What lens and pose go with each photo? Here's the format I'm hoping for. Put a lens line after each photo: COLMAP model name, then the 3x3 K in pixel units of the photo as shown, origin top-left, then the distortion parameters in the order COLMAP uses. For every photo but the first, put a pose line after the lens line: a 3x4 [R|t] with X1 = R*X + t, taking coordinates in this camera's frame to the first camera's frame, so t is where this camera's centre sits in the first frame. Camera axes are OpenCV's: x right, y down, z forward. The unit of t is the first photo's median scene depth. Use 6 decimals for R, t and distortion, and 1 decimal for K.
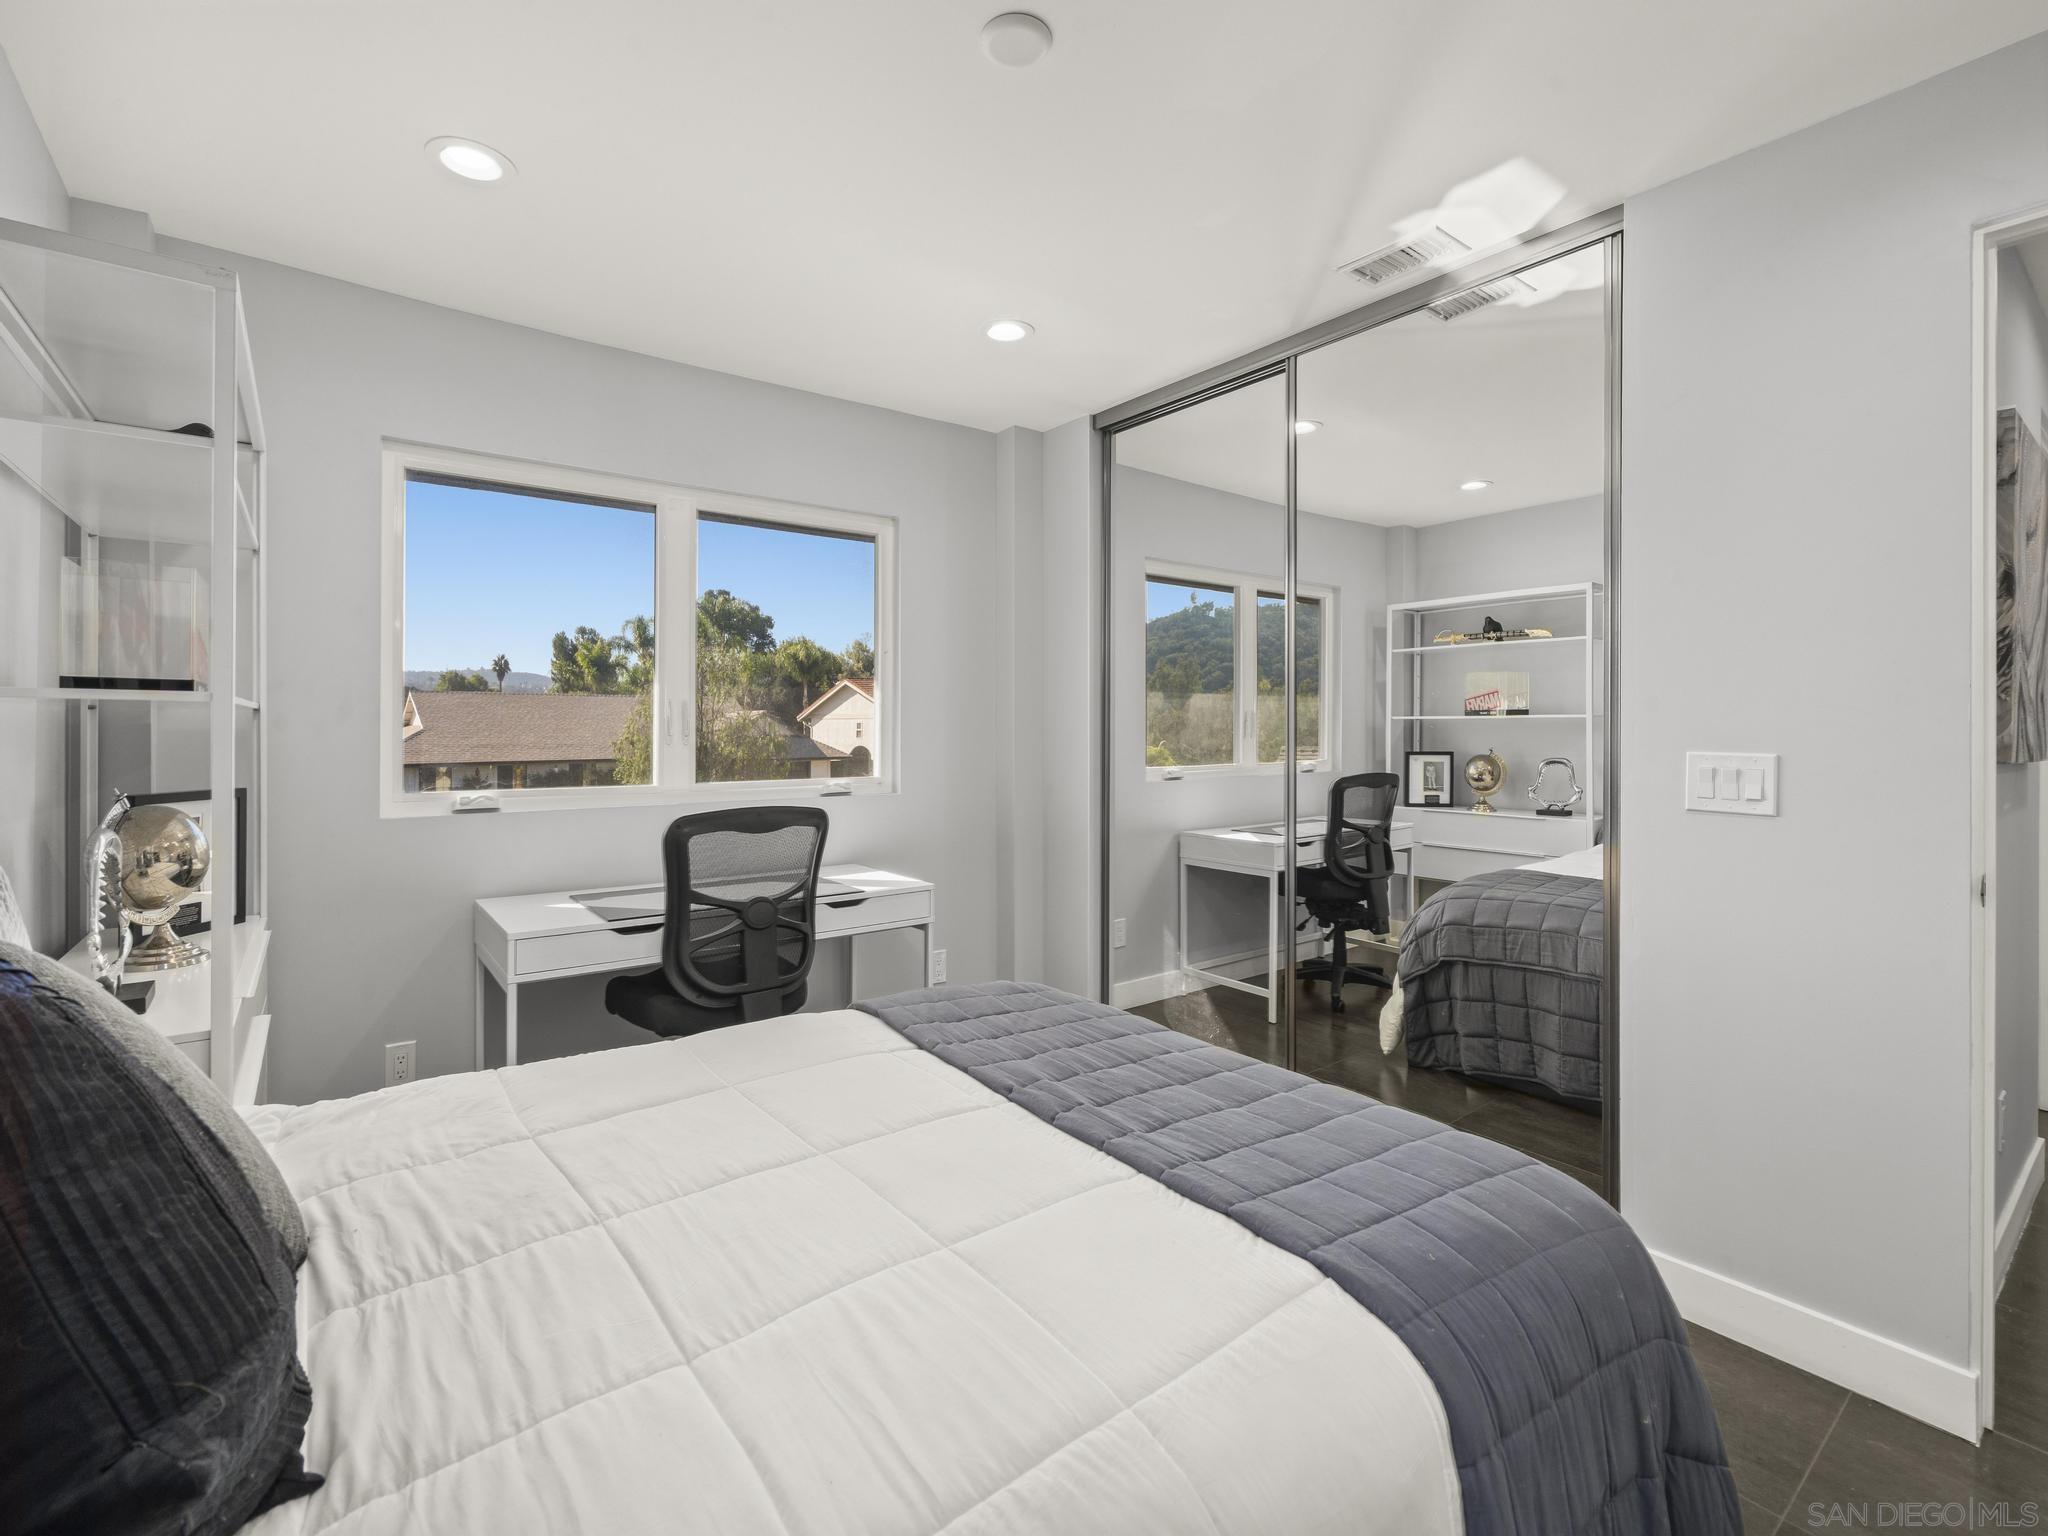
lens RADIAL K [[931.9, 0, 1023.2], [0, 931.9, 731.9], [0, 0, 1]] dist [-0.000737, 0.000109]
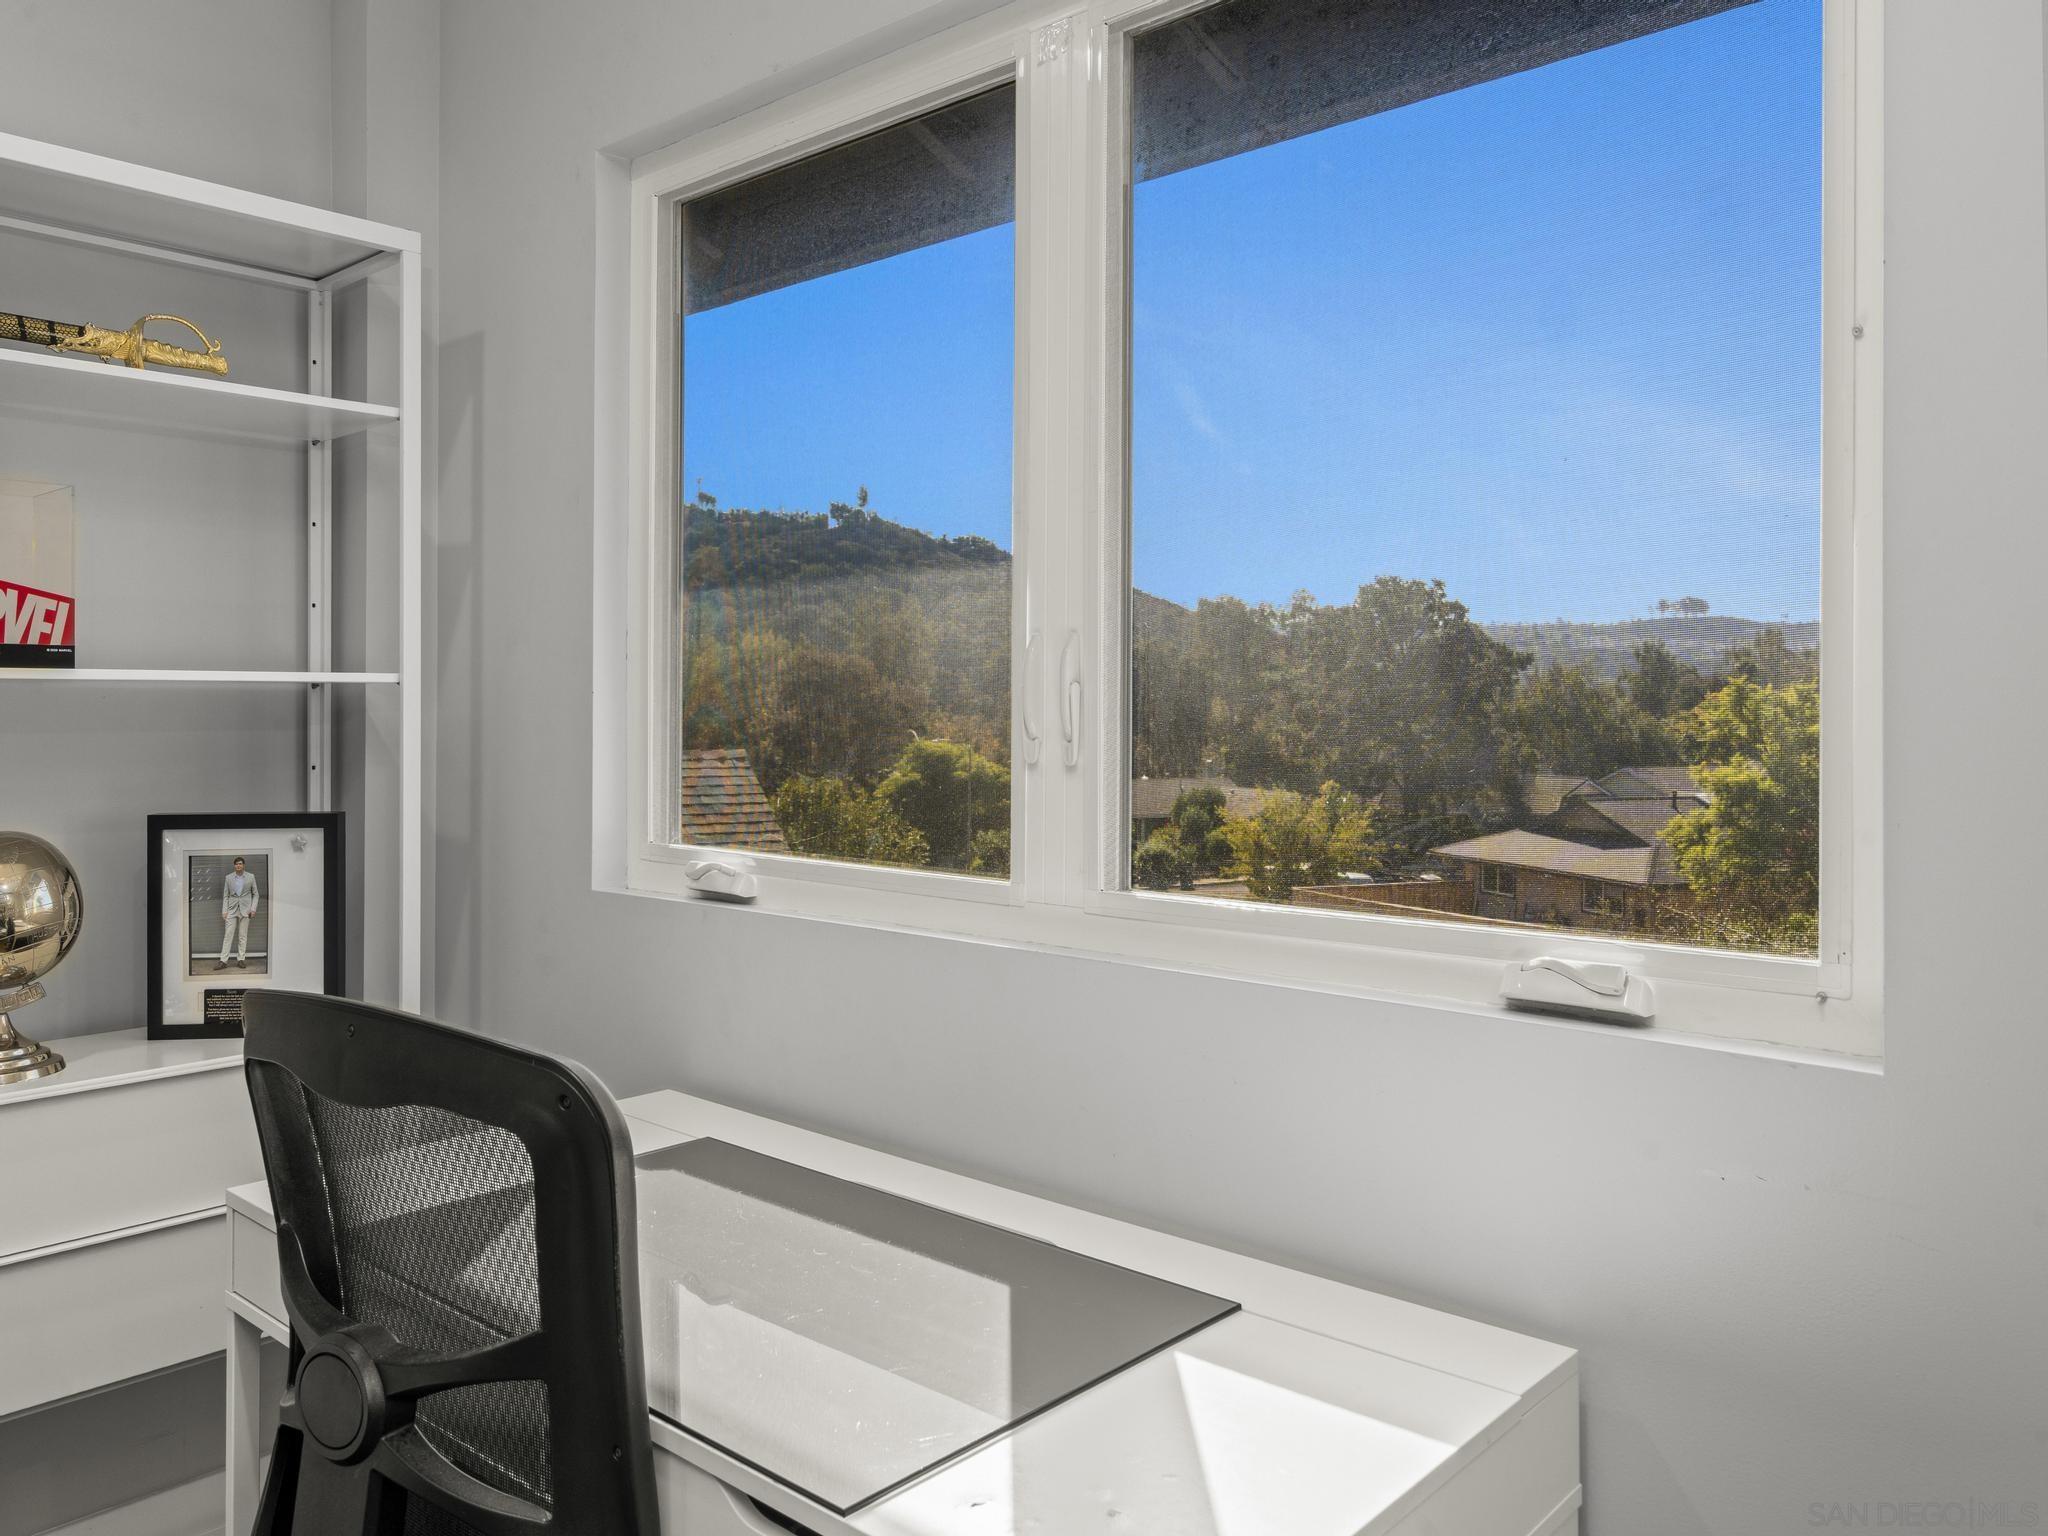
lens RADIAL K [[1515.8, 0, 1015.9], [0, 1515.8, 714.0], [0, 0, 1]] dist [-0.002452, 0.001667]
pose [[0.984586, -0.000551, 0.174901, 0.568834], [0.000670, 1.000000, -0.000623, -0.004703], [-0.174901, 0.000730, 0.984586, 0.565140]]
